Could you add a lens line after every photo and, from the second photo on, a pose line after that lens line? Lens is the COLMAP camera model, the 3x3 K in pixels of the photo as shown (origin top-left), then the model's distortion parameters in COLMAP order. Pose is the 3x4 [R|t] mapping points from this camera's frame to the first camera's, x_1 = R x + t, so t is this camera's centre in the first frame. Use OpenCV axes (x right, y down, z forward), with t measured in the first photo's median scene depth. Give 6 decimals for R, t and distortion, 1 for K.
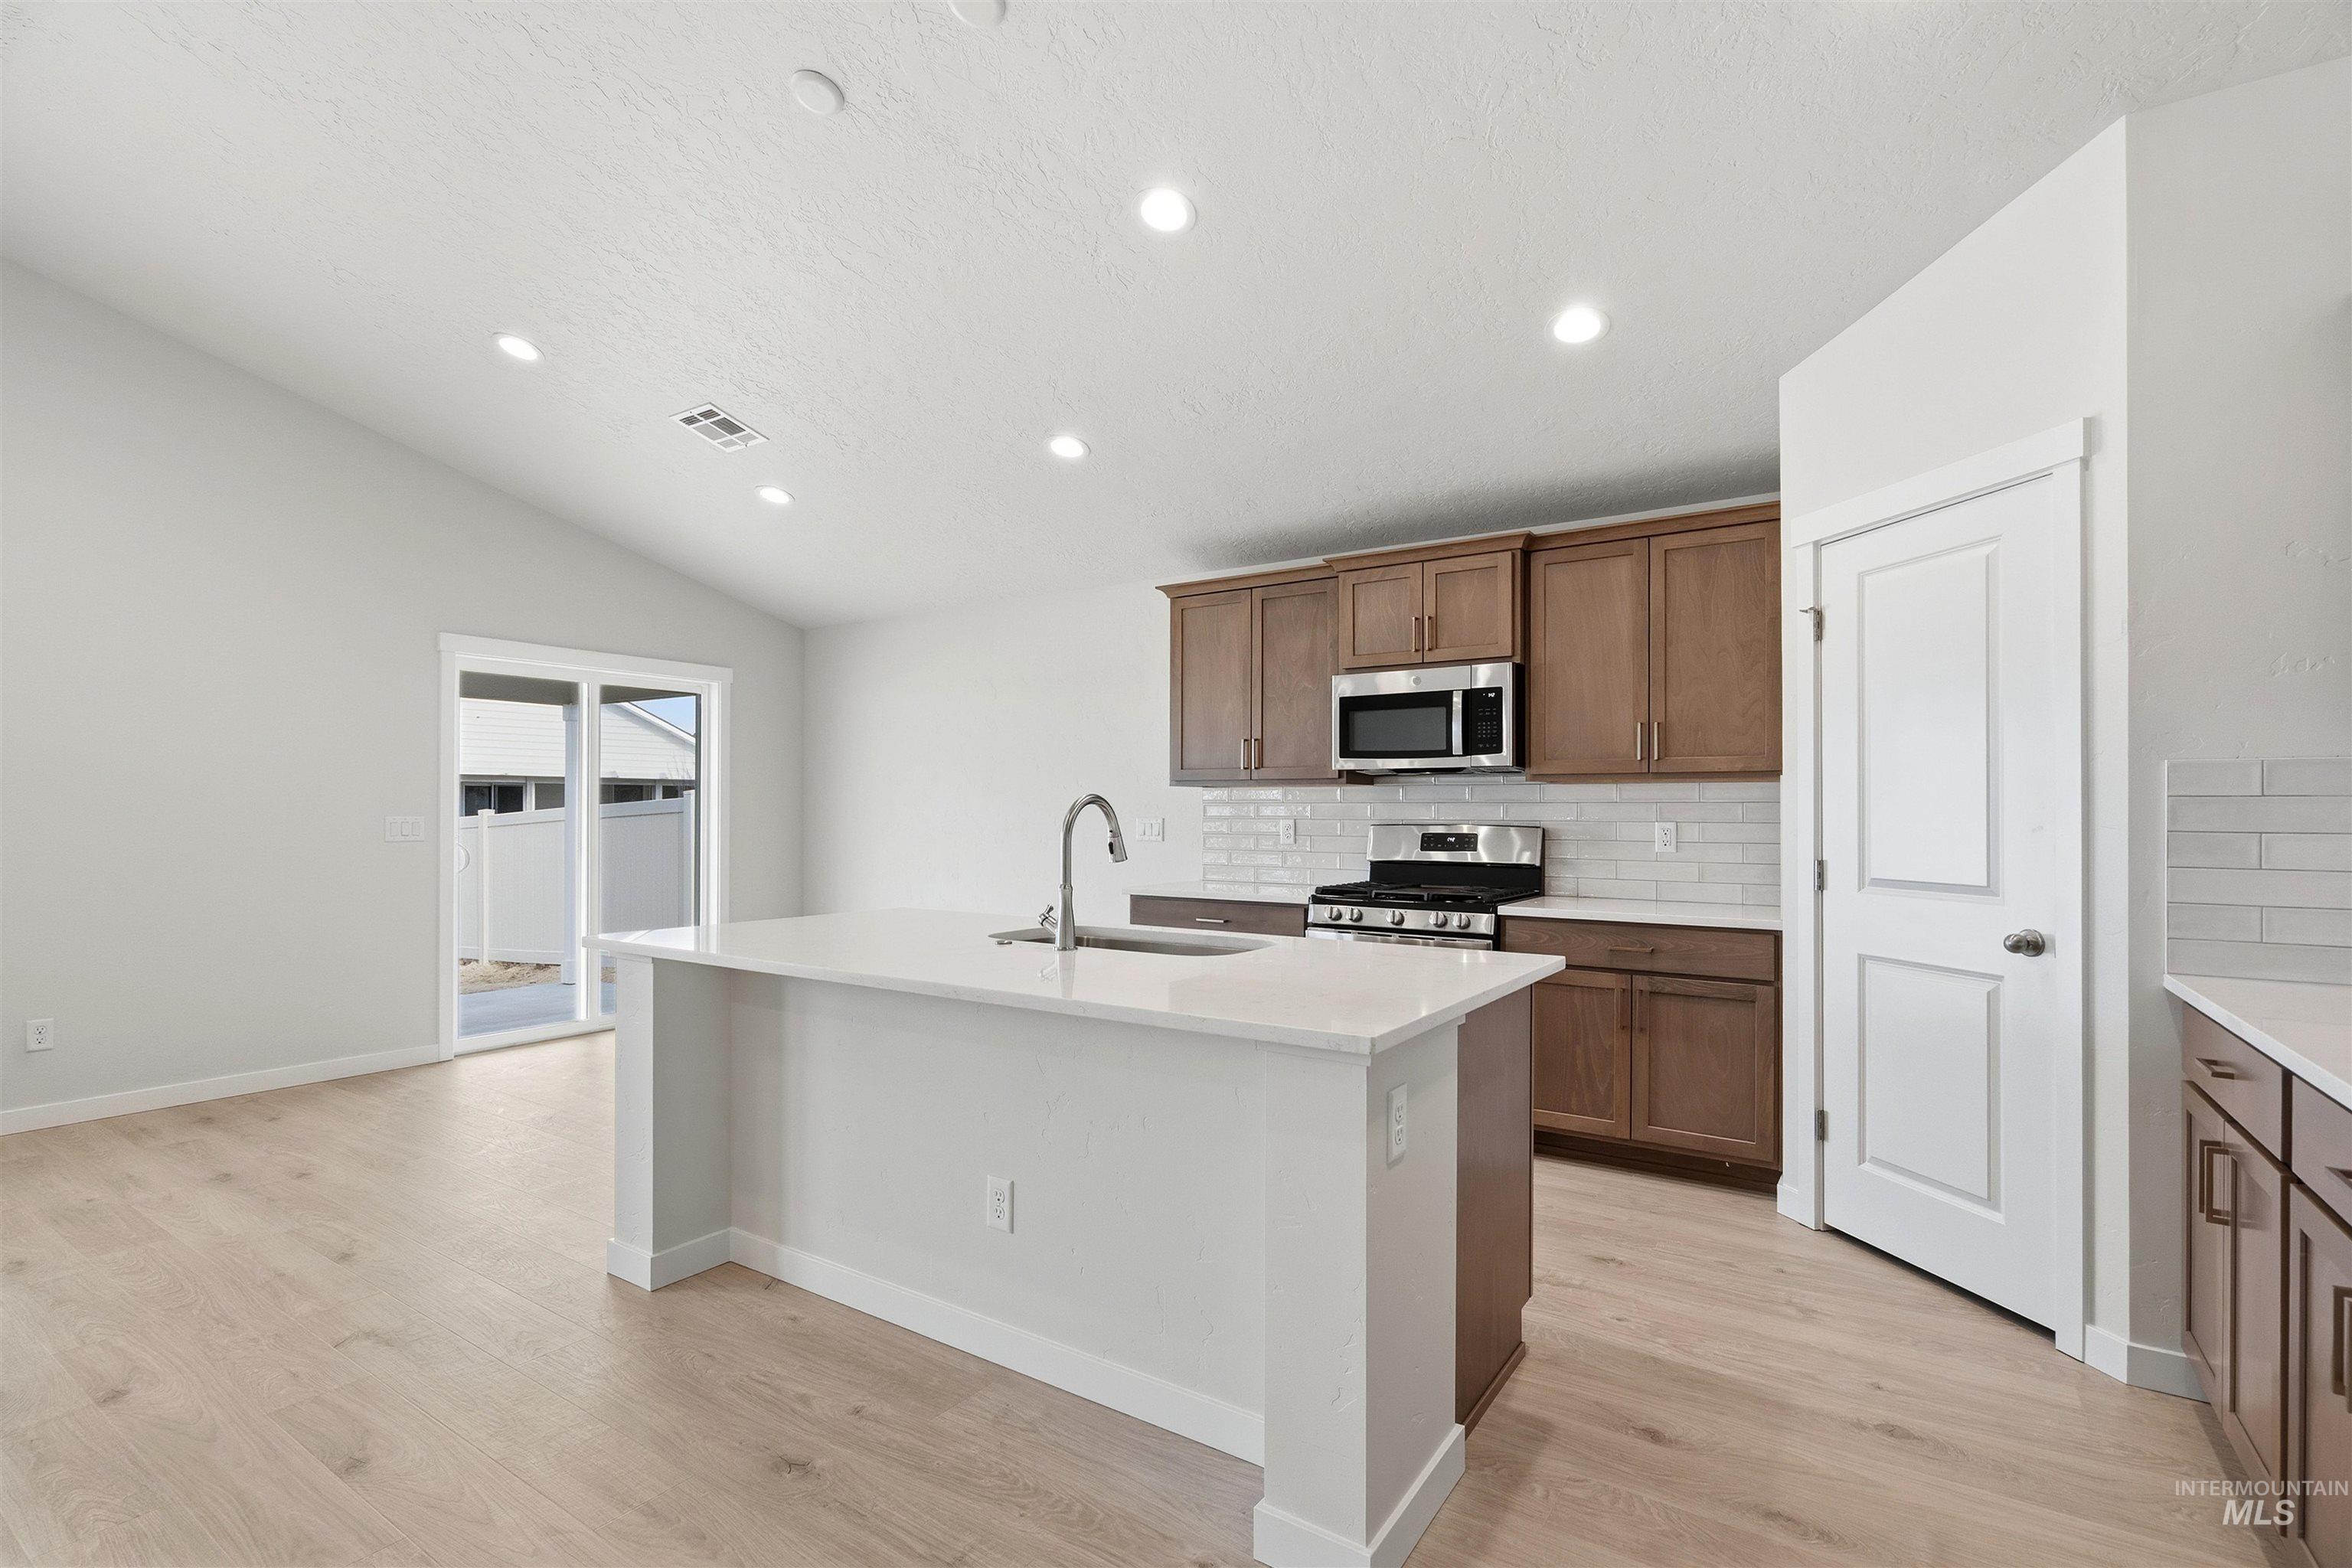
lens RADIAL K [[1076.7, 0, 1159.5], [0, 1076.7, 806.8], [0, 0, 1]] dist [-0.002067, 0.001292]
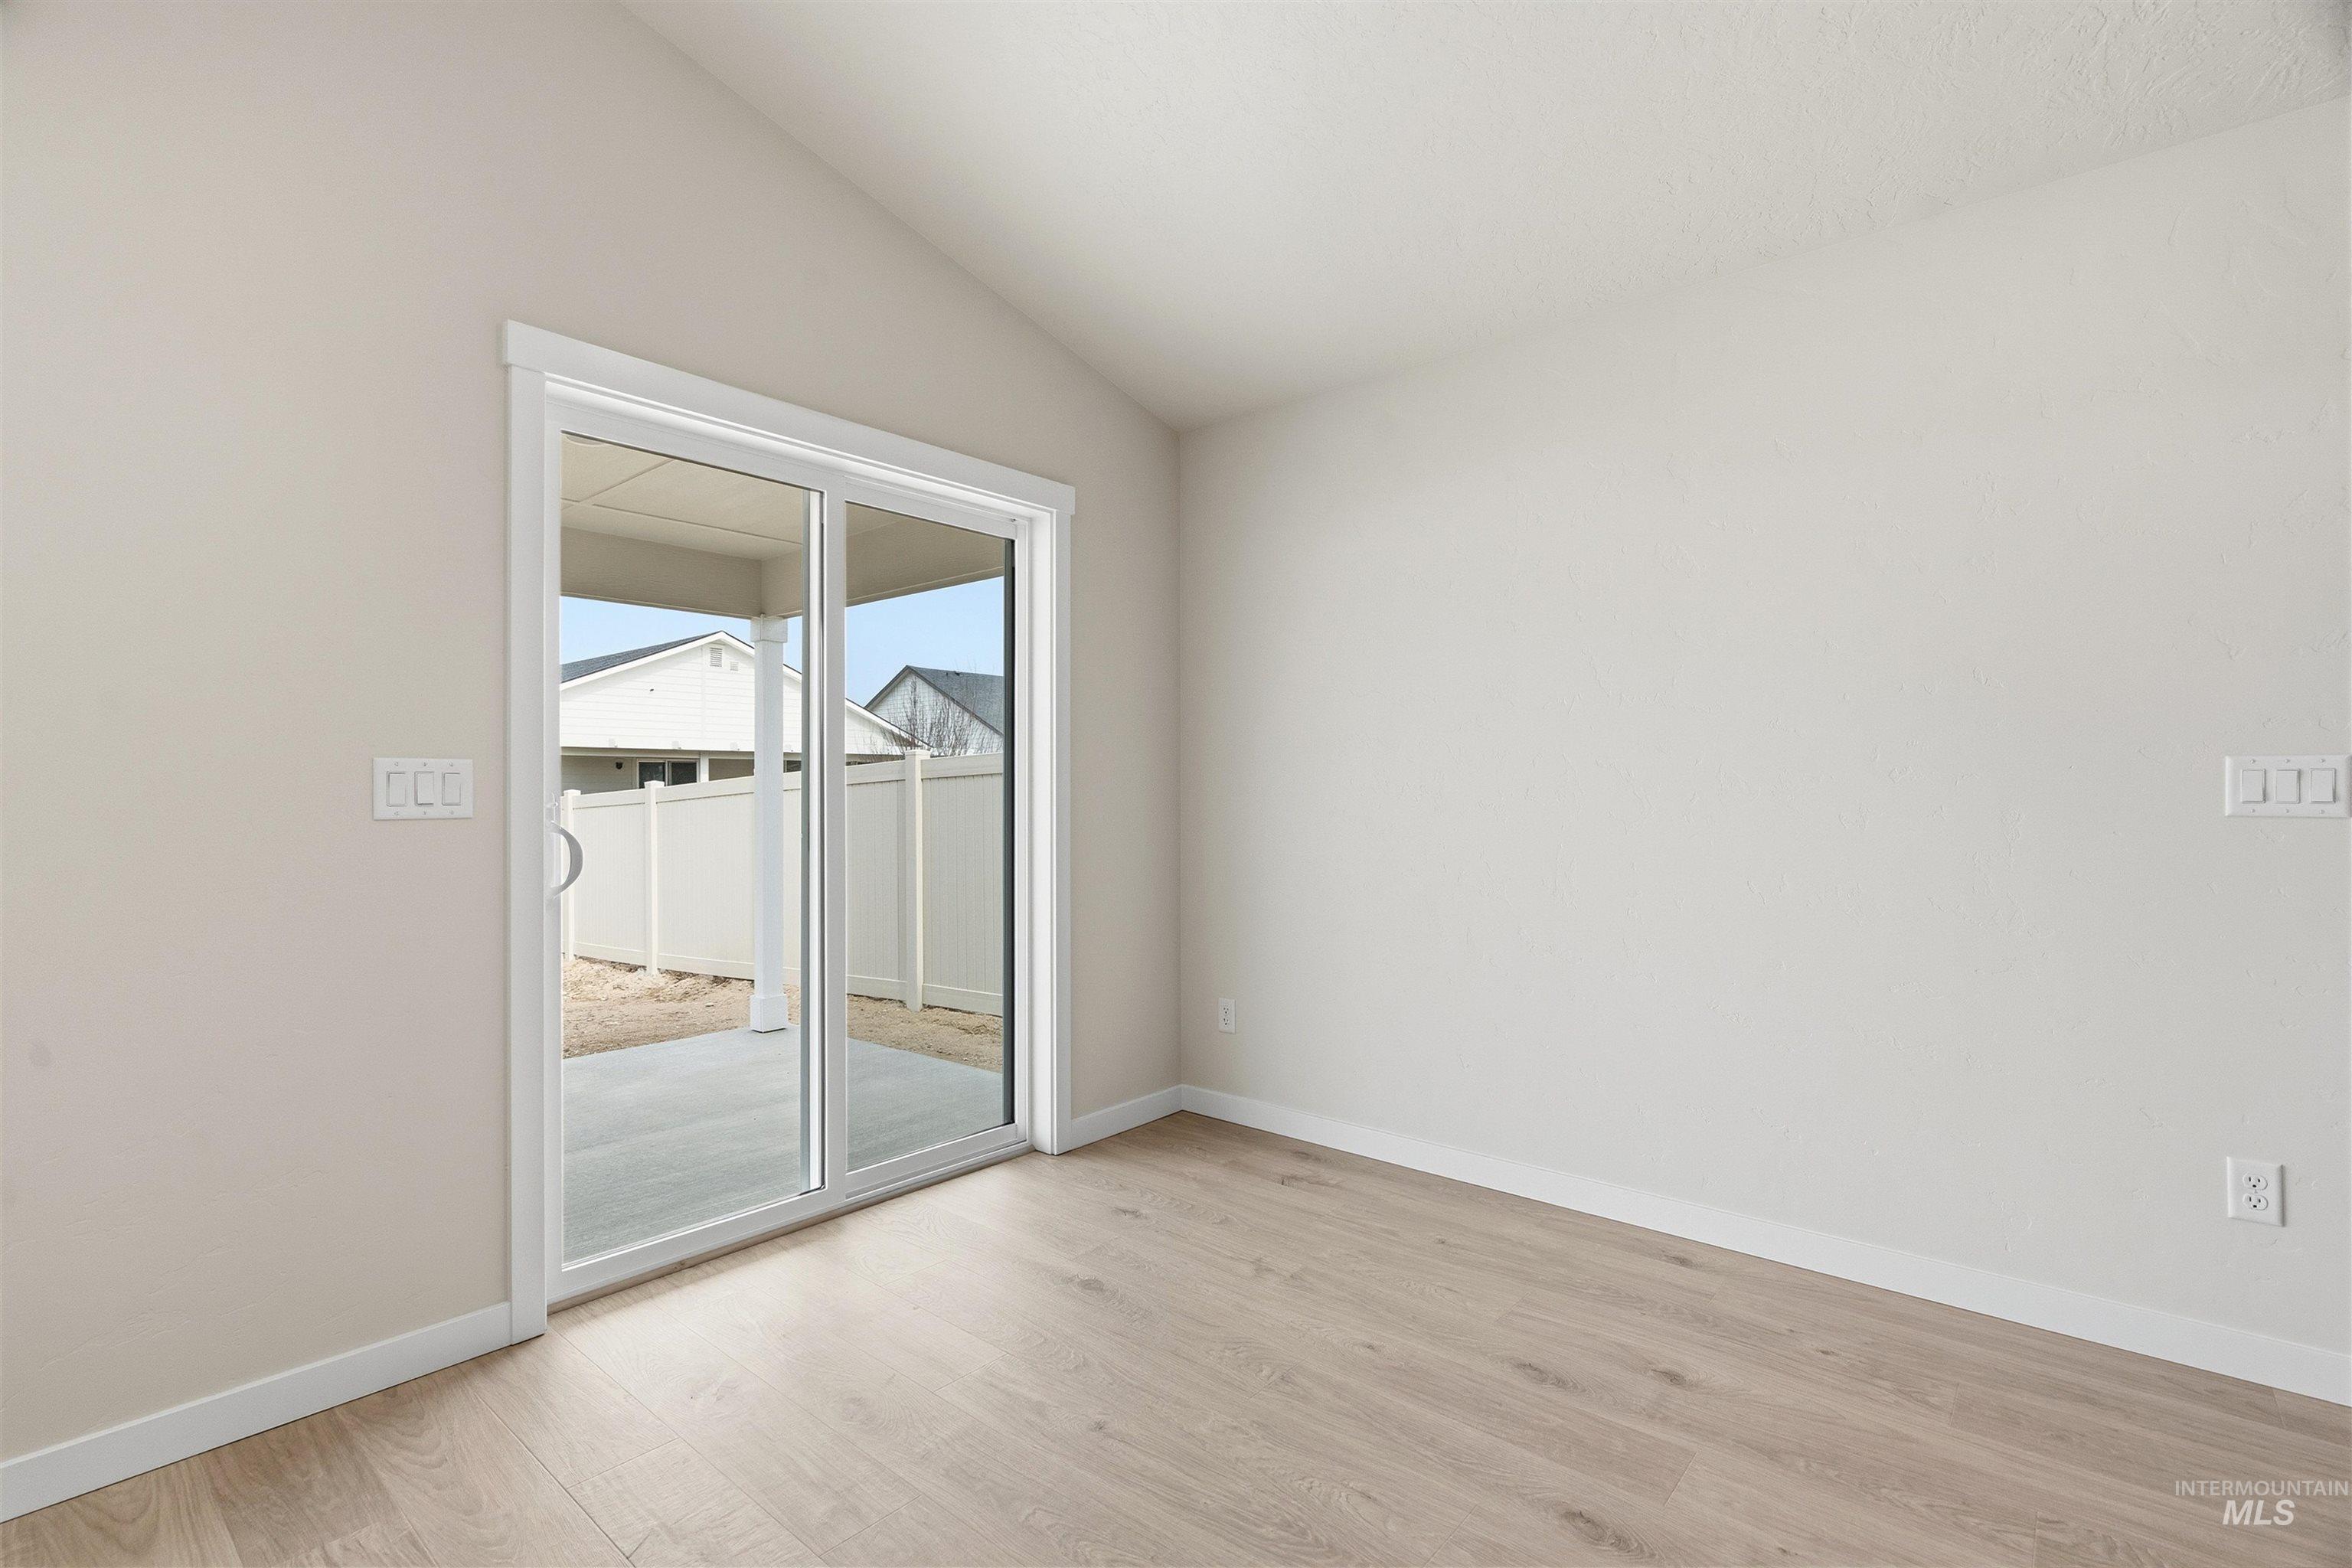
lens RADIAL K [[1076.7, 0, 1172.7], [0, 1076.7, 790.7], [0, 0, 1]] dist [-0.002067, 0.001292]
pose [[0.993051, -0.005334, -0.117562, -0.473286], [0.005947, 0.999971, 0.004860, 0.026041], [0.117533, -0.005525, 0.993054, 0.799474]]
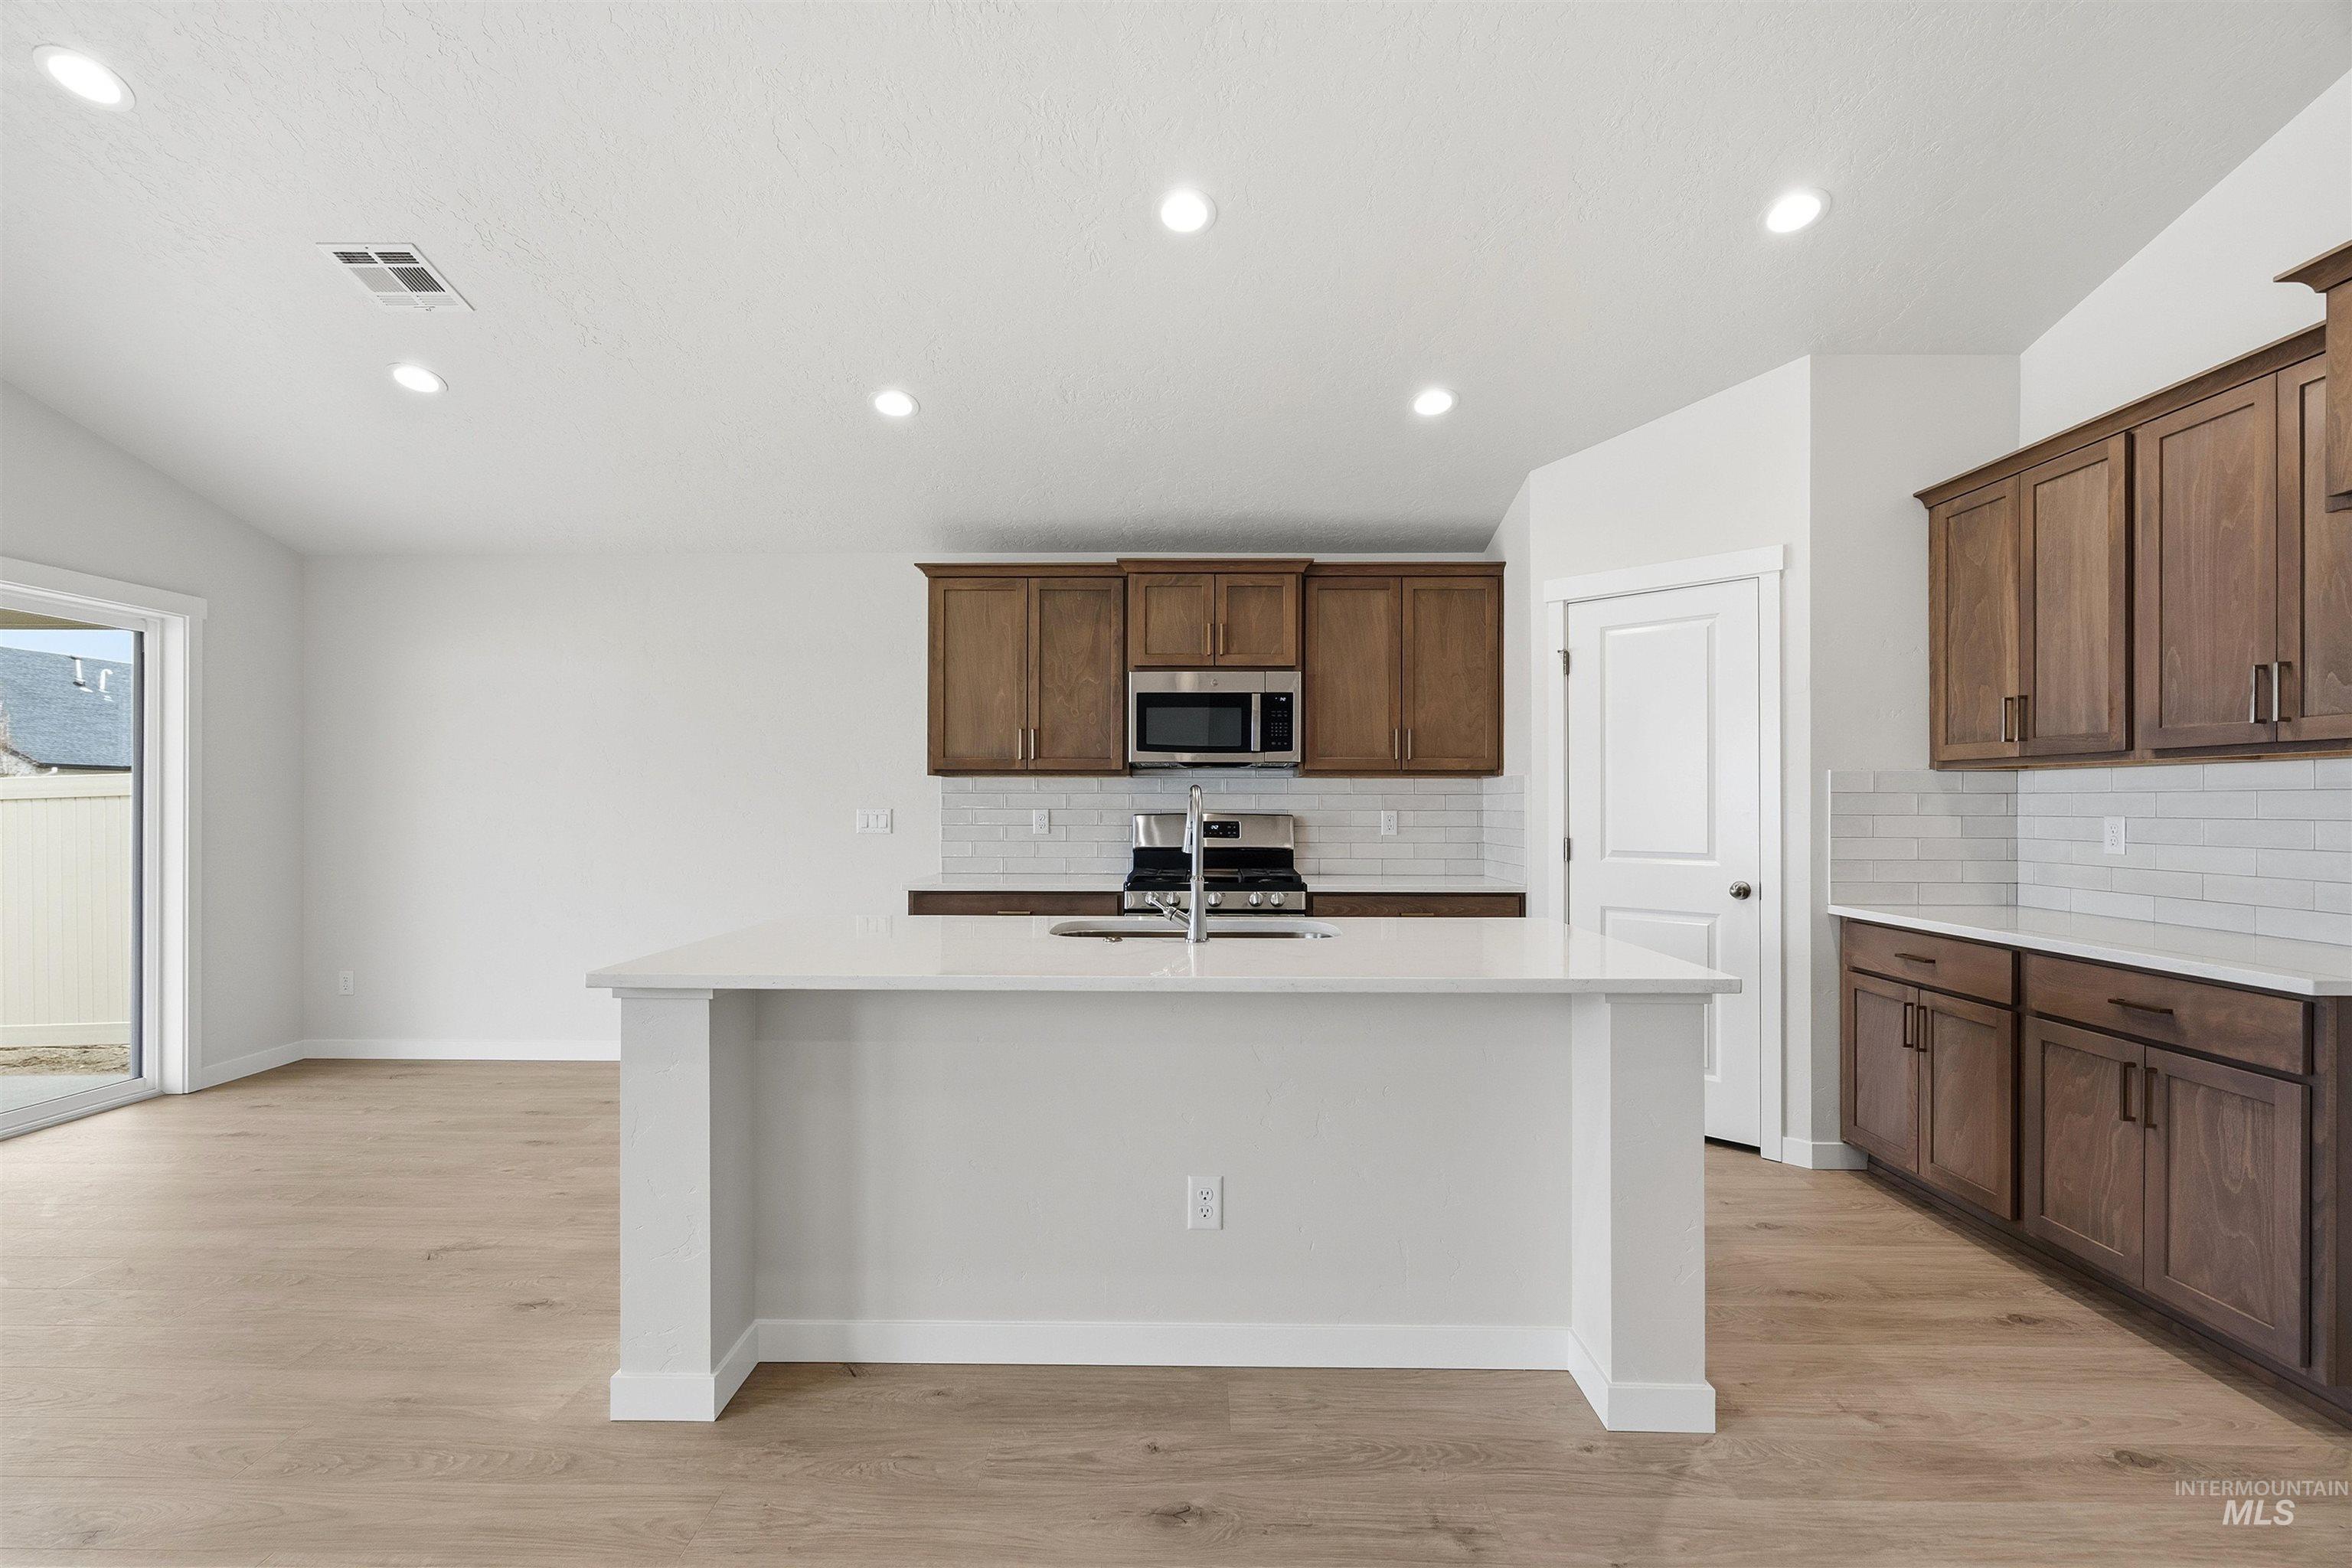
lens RADIAL K [[1076.7, 0, 1159.8], [0, 1076.7, 800.5], [0, 0, 1]] dist [-0.002067, 0.001292]
pose [[0.839072, -0.000567, 0.544020, -0.420634], [-0.002142, 0.999988, 0.004345, -0.001842], [-0.544016, -0.004811, 0.839061, 0.117114]]
